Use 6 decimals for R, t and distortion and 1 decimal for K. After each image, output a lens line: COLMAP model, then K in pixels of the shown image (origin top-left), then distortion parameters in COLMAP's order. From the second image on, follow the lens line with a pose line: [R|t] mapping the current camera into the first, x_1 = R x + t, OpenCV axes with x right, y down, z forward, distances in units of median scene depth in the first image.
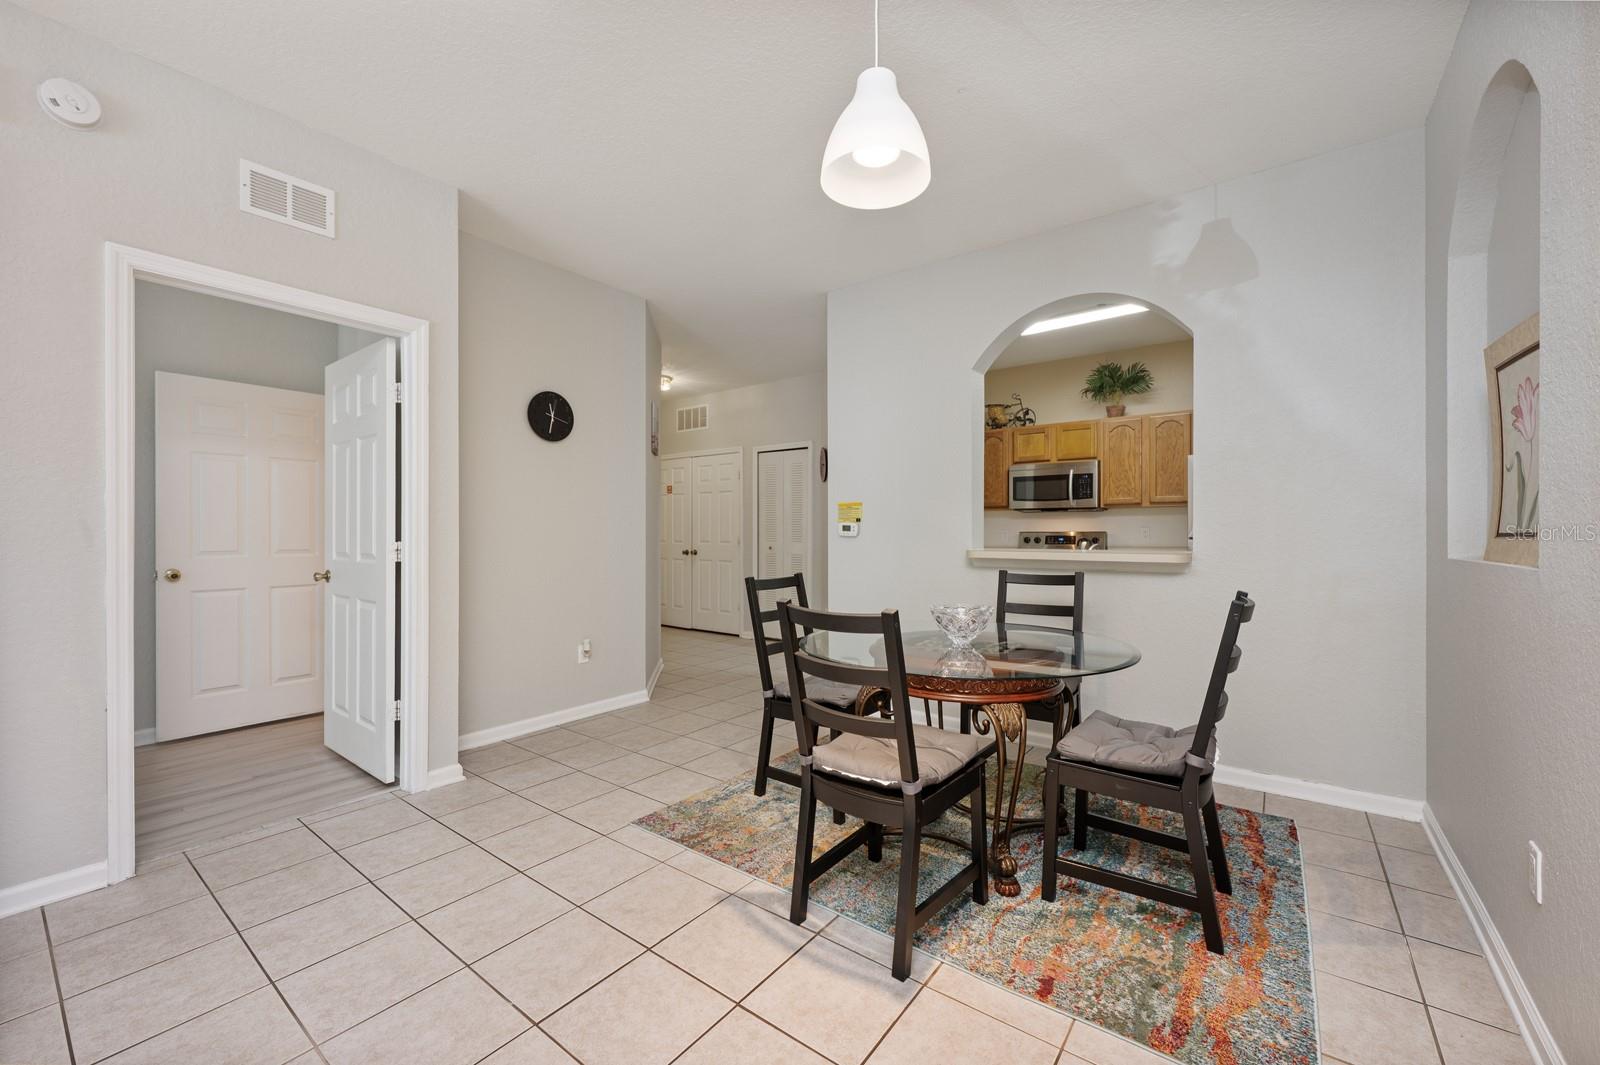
lens RADIAL K [[629.3, 0, 801.7], [0, 629.3, 529.3], [0, 0, 1]] dist [-0.005171, 0.000525]
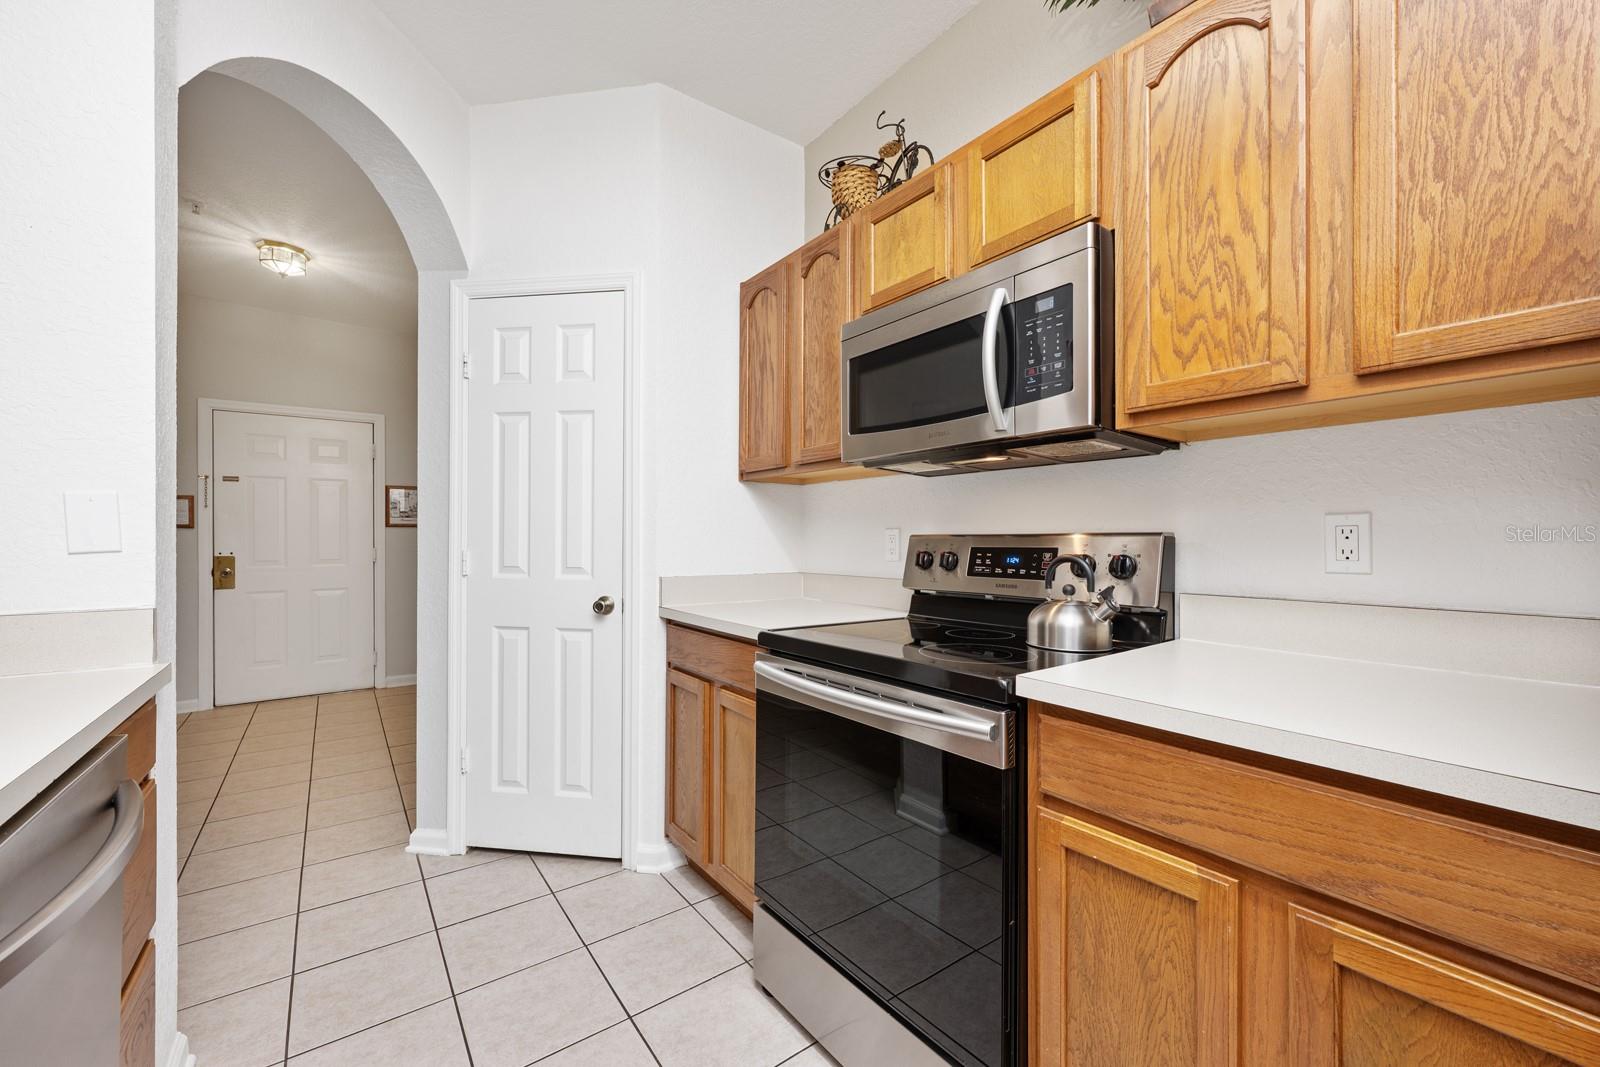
lens RADIAL K [[631.4, 0, 772.7], [0, 631.4, 562.9], [0, 0, 1]] dist [-0.003930, -0.000522]
pose [[0.962851, 0.017341, -0.269476, 0.795540], [-0.005975, 0.999060, 0.042942, 0.009930], [0.269967, -0.039736, 0.962049, 1.399042]]
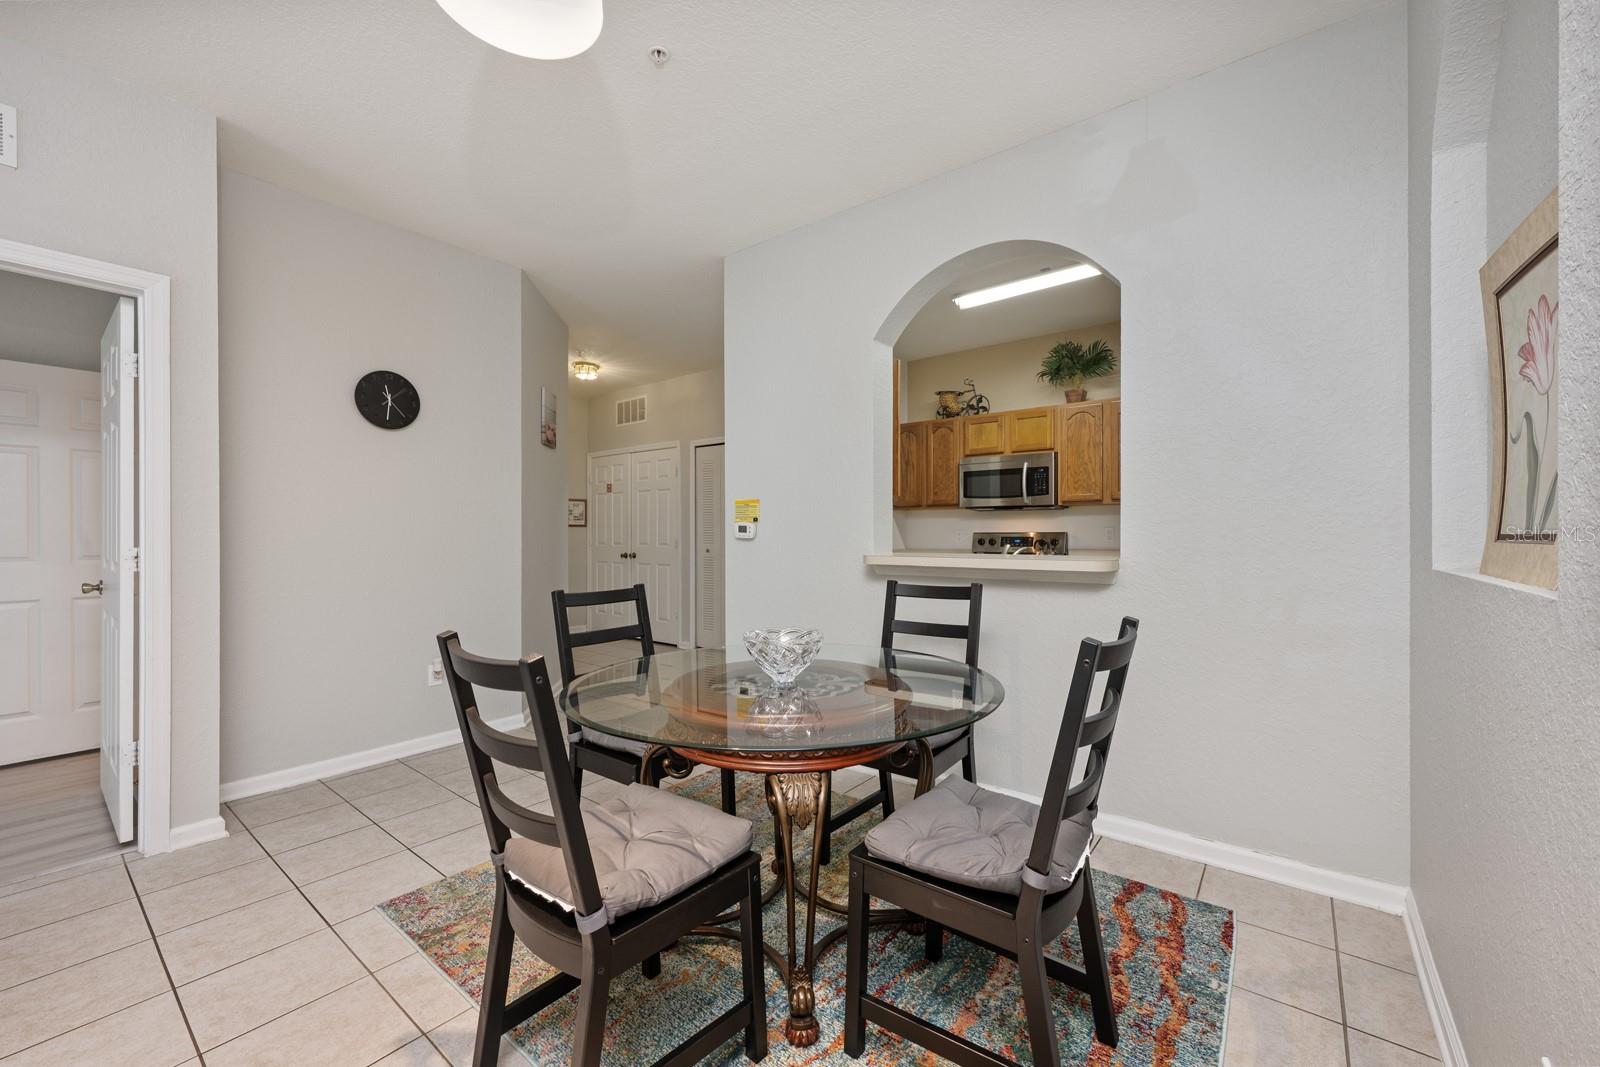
lens RADIAL K [[631.4, 0, 797.8], [0, 631.4, 531.0], [0, 0, 1]] dist [-0.003930, -0.000522]
pose [[0.999850, -0.002535, -0.017115, 0.236240], [0.002557, 0.999996, 0.001232, -0.000303], [0.017112, -0.001276, 0.999853, 0.198804]]
